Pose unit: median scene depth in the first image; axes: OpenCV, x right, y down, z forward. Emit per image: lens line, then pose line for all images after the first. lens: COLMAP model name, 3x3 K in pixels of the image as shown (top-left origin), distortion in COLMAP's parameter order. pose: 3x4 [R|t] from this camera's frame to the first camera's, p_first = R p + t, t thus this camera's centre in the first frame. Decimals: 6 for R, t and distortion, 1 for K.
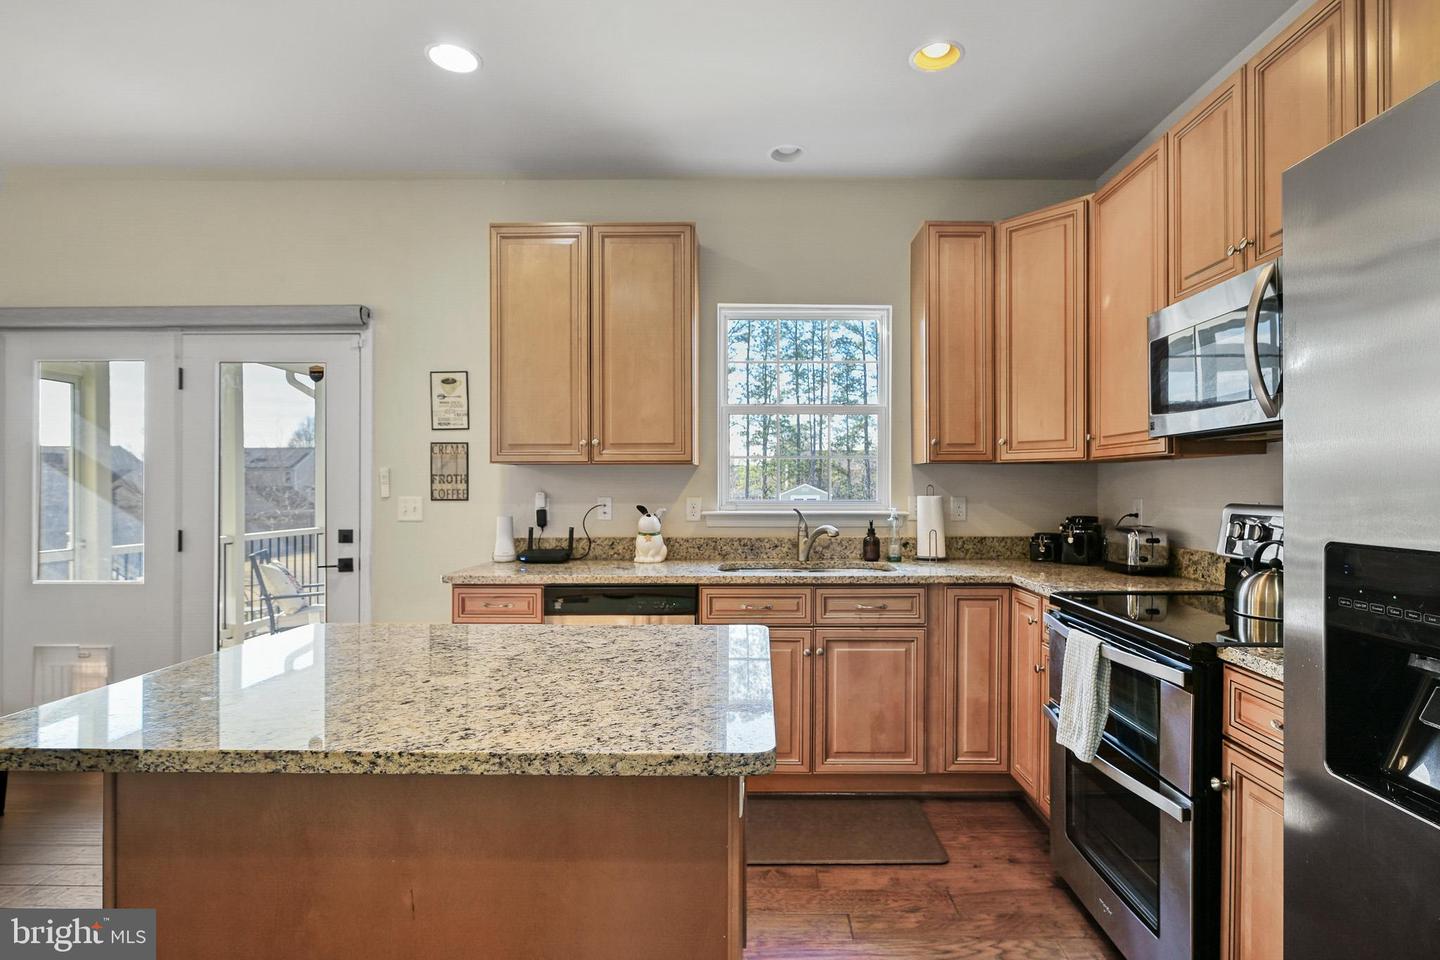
lens RADIAL K [[706.2, 0, 727.5], [0, 706.2, 484.7], [0, 0, 1]] dist [0.000802, 0.000123]
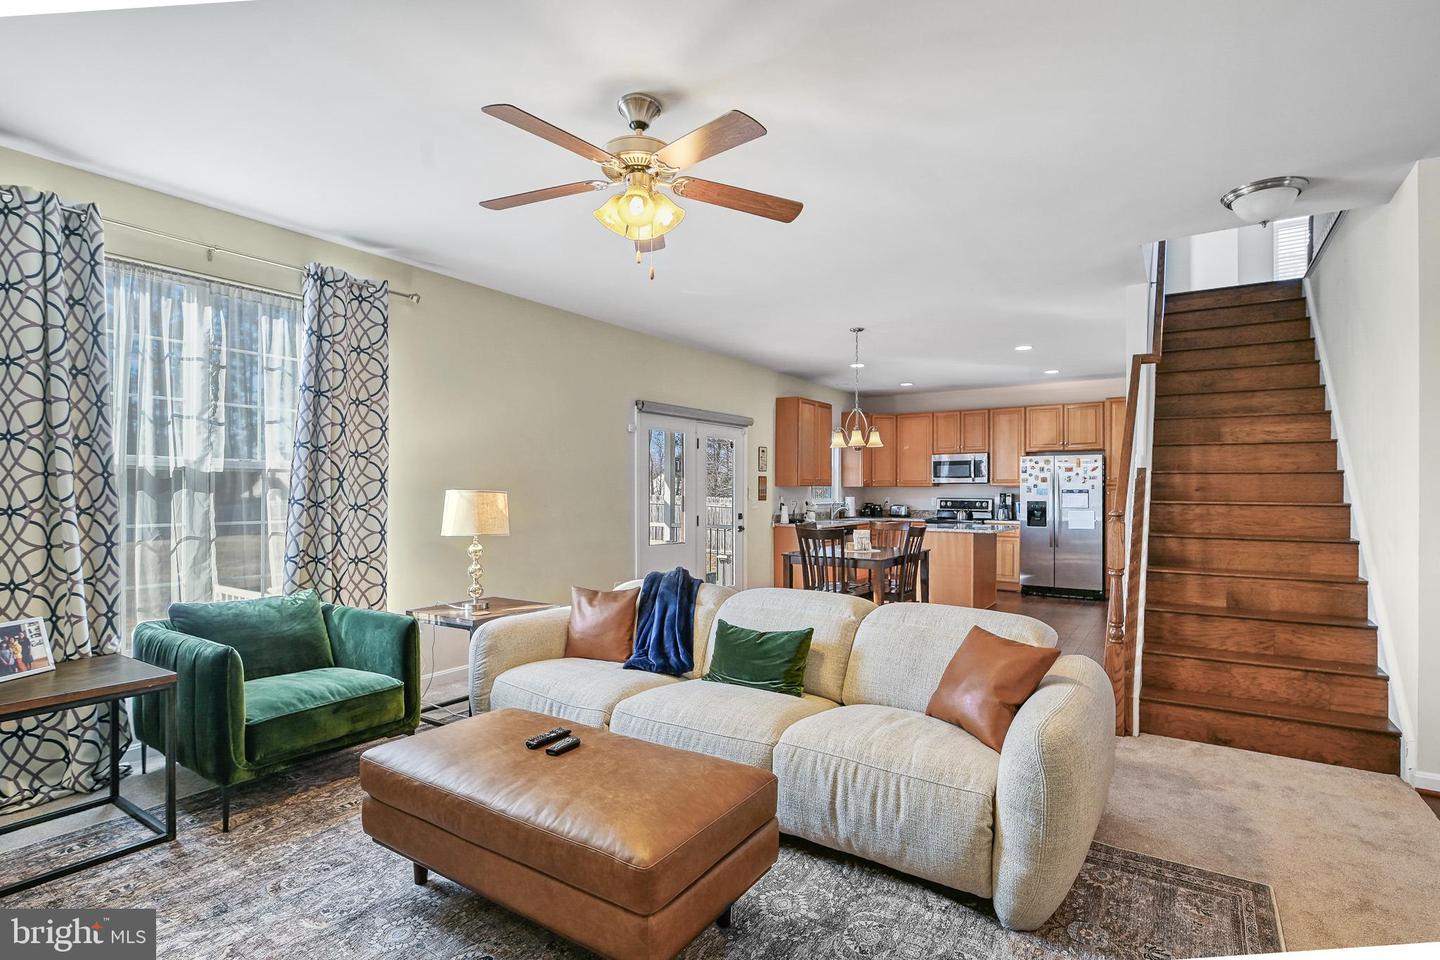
lens RADIAL K [[701.0, 0, 717.2], [0, 701.0, 488.9], [0, 0, 1]] dist [0.000948, 0.000012]
pose [[0.556457, 0.001531, 0.830875, -3.088666], [-0.005037, 0.999986, 0.001530, -0.023750], [-0.830861, -0.005036, 0.556457, -0.258308]]
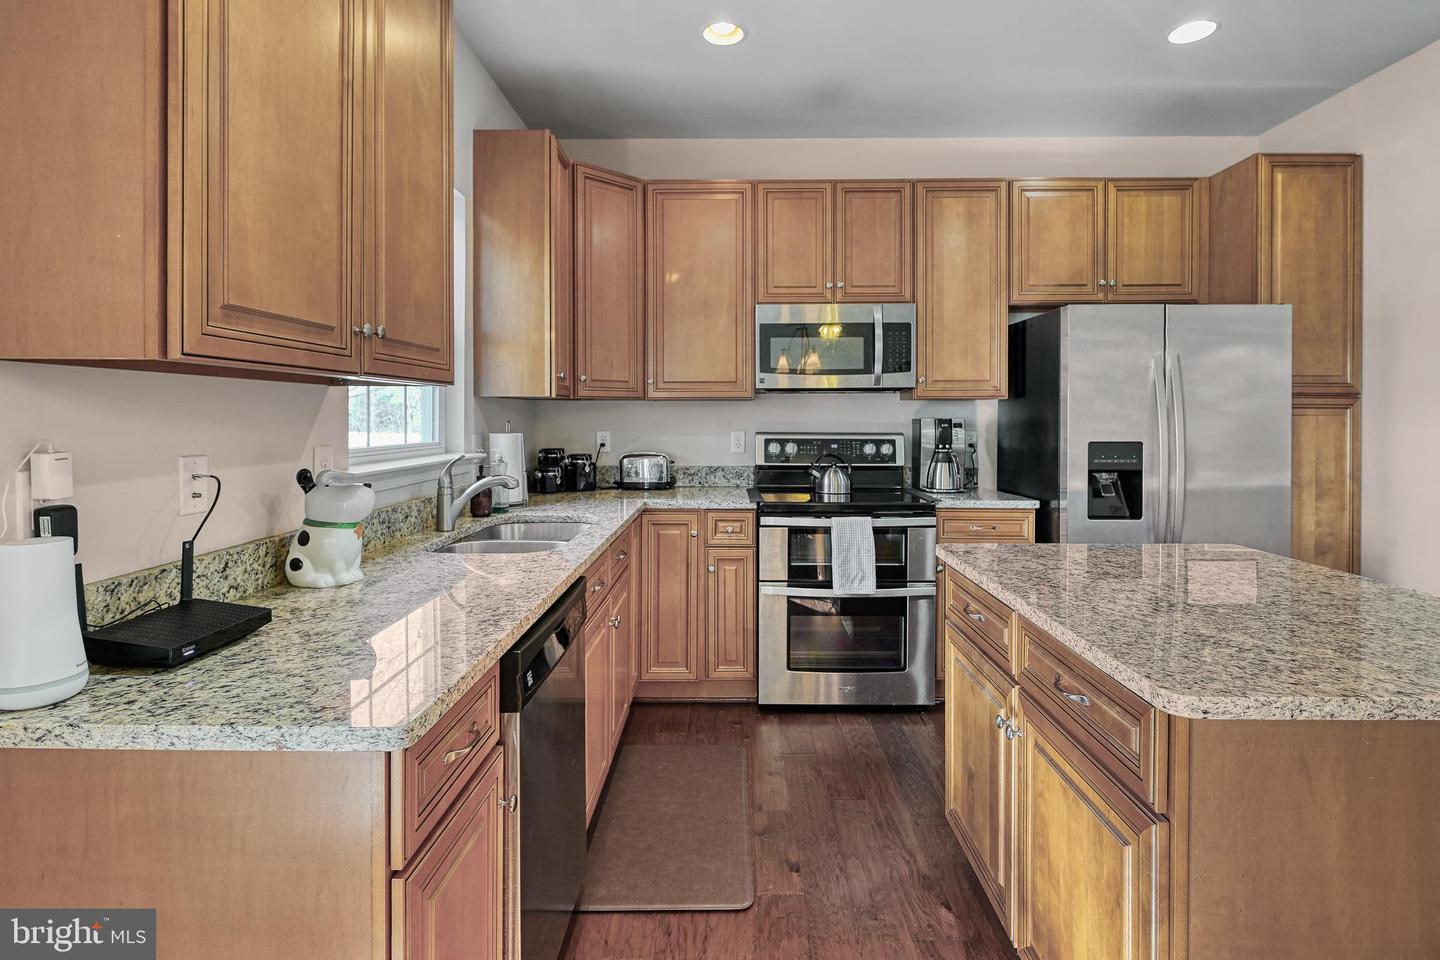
lens RADIAL K [[706.2, 0, 726.4], [0, 706.2, 419.8], [0, 0, 1]] dist [0.000802, 0.000123]
pose [[-0.000692, -0.005098, 0.999987, -0.727080], [-0.005088, 0.999974, 0.005095, -0.006549], [-0.999987, -0.005084, -0.000718, 0.866888]]
